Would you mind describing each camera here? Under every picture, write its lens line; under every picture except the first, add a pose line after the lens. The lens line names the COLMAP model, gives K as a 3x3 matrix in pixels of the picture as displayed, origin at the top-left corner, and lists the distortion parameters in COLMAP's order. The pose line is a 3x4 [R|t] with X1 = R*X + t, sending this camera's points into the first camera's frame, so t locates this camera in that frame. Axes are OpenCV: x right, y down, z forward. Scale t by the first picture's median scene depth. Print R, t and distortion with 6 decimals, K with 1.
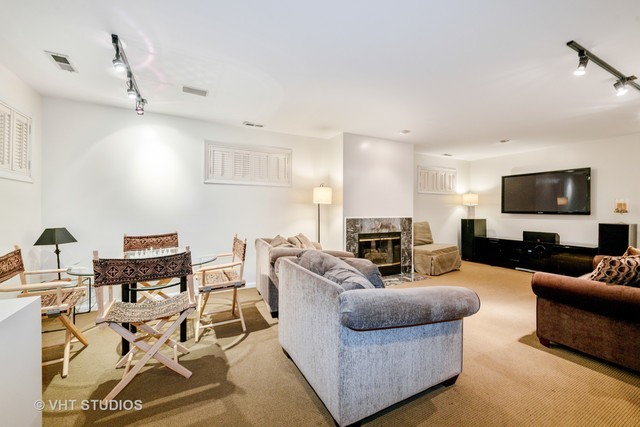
lens RADIAL K [[259.3, 0, 315.5], [0, 259.3, 209.8], [0, 0, 1]] dist [-0.001142, -0.001145]
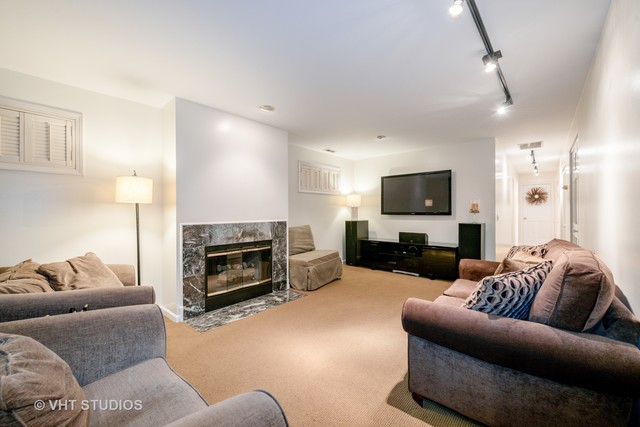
lens RADIAL K [[259.3, 0, 322.7], [0, 259.3, 212.8], [0, 0, 1]] dist [-0.001142, -0.001145]
pose [[0.929102, -0.009558, 0.369700, 0.193402], [0.008534, 0.999954, 0.004405, 0.000615], [-0.369725, -0.000938, 0.929141, 0.219236]]
